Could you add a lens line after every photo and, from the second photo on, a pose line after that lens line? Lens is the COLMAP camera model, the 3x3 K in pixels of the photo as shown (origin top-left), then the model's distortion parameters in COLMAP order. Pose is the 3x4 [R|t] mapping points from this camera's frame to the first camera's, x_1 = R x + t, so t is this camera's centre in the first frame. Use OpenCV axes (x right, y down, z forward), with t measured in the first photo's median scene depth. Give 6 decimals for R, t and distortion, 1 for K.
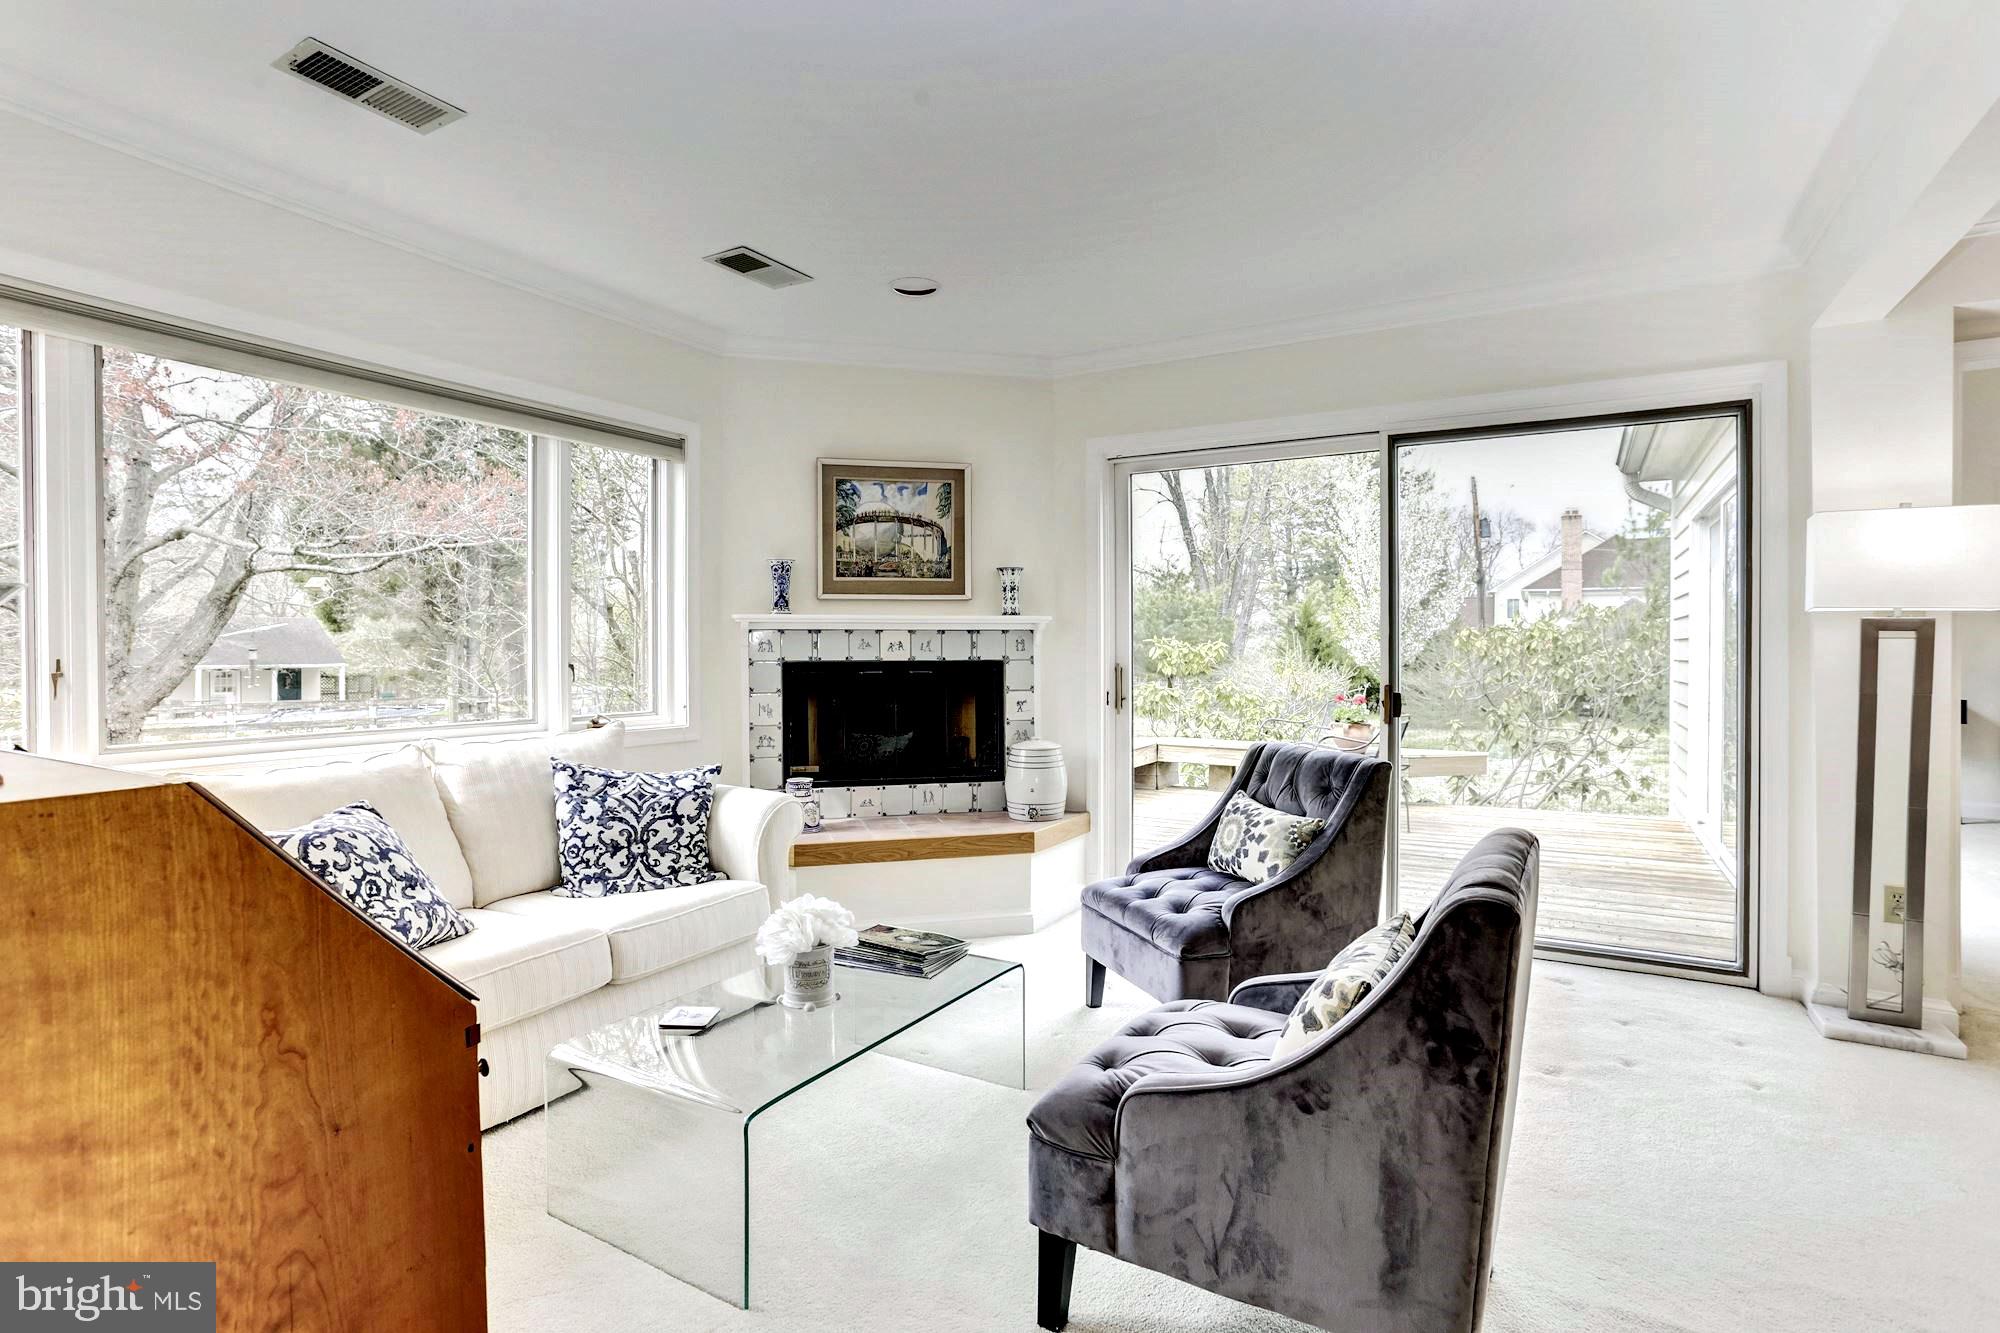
lens RADIAL K [[972.6, 0, 1006.4], [0, 972.6, 660.6], [0, 0, 1]] dist [-0.053246, 0.016524]
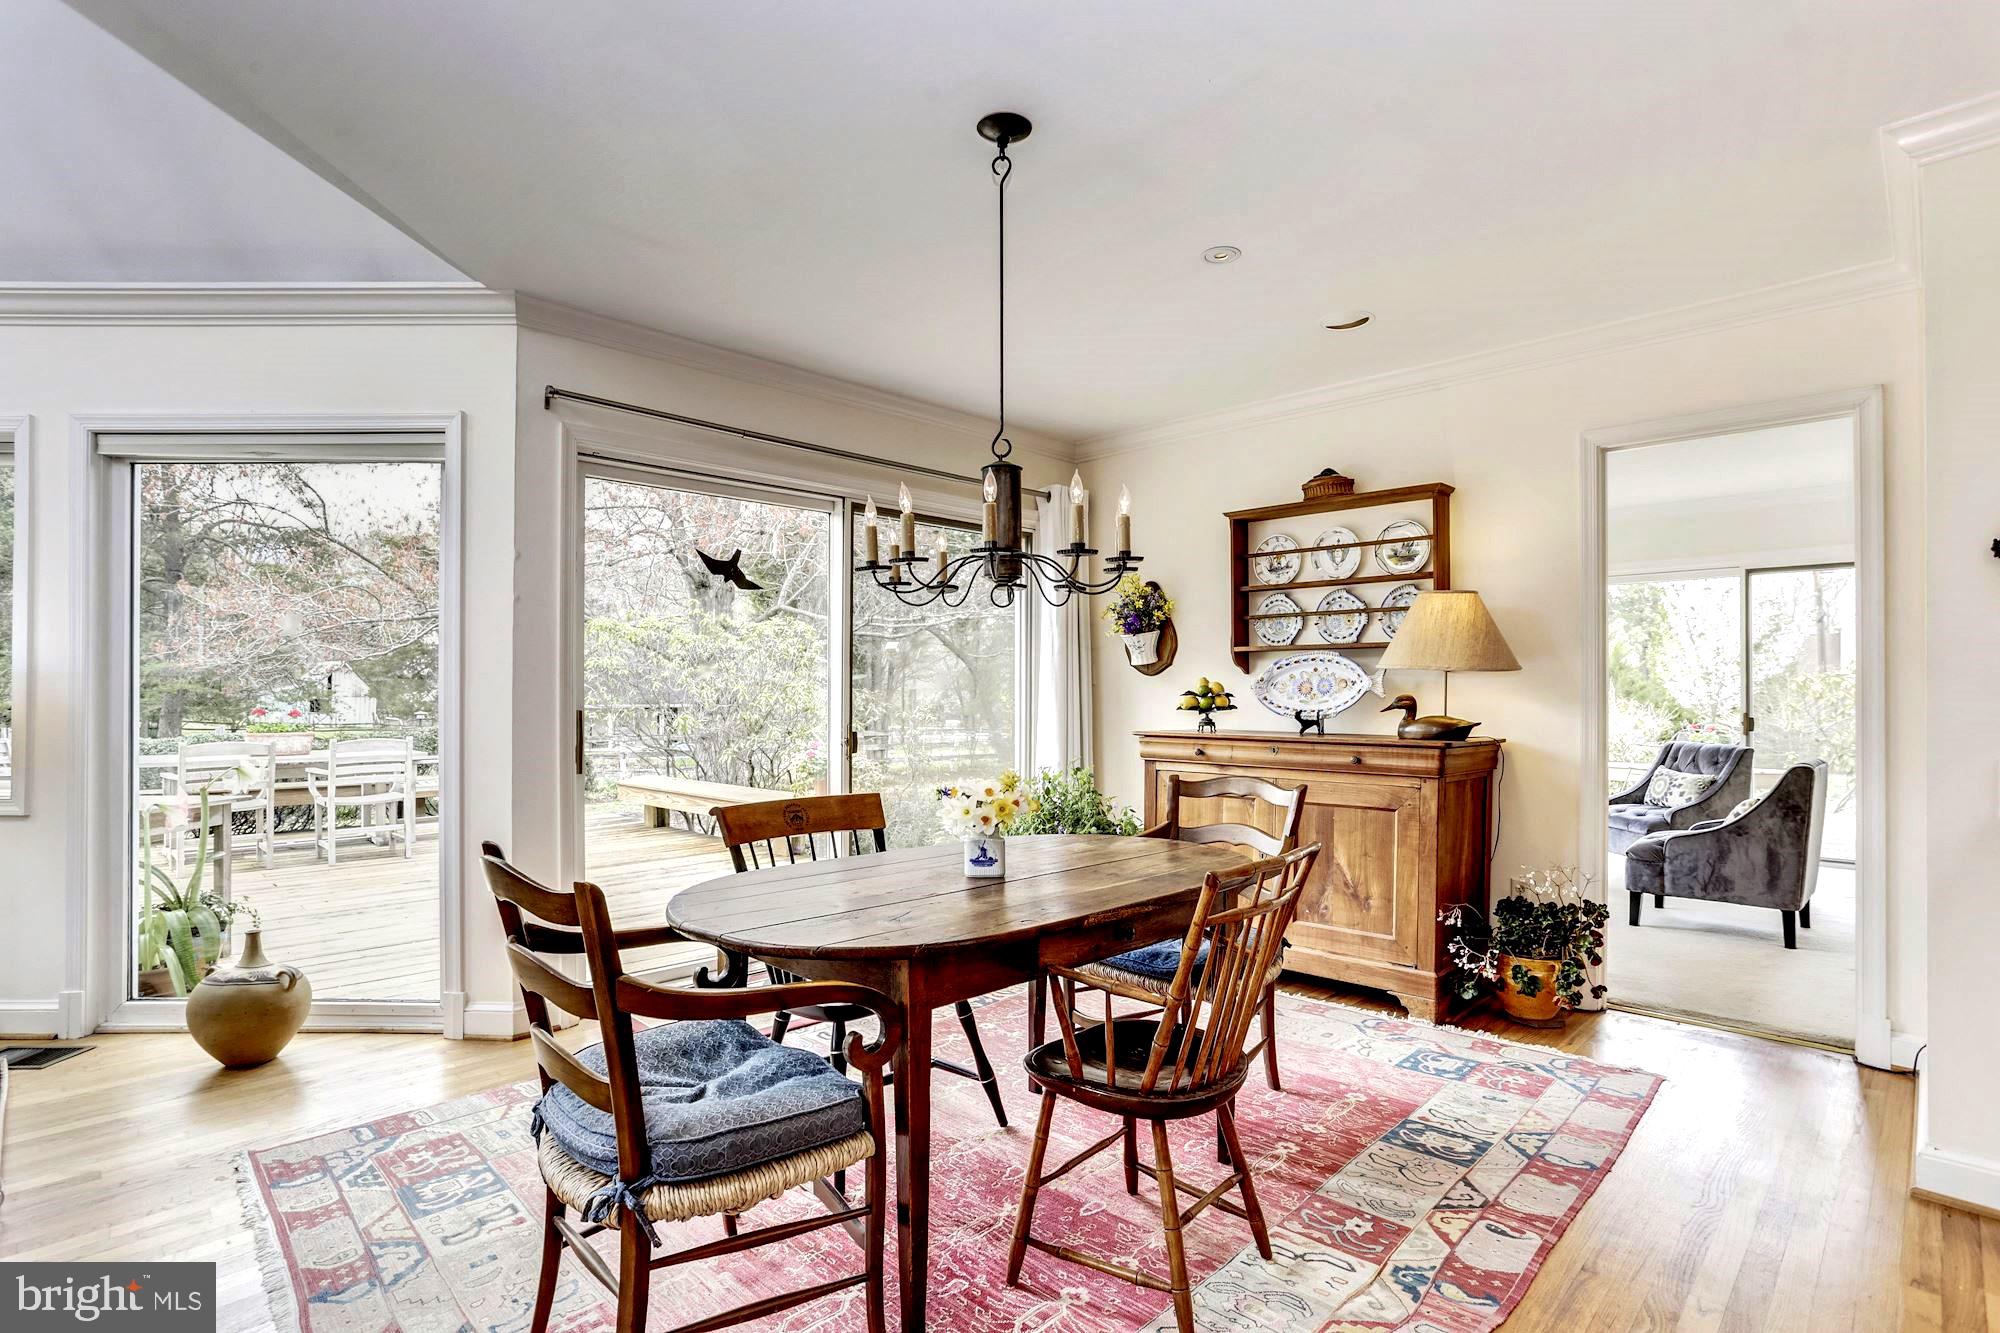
lens RADIAL K [[972.6, 0, 981.6], [0, 972.6, 681.5], [0, 0, 1]] dist [-0.053246, 0.016524]
pose [[0.963123, -0.000447, -0.269062, -0.663802], [-0.005098, 0.999789, -0.019910, 0.014932], [0.269014, 0.020547, 0.962917, -1.423060]]
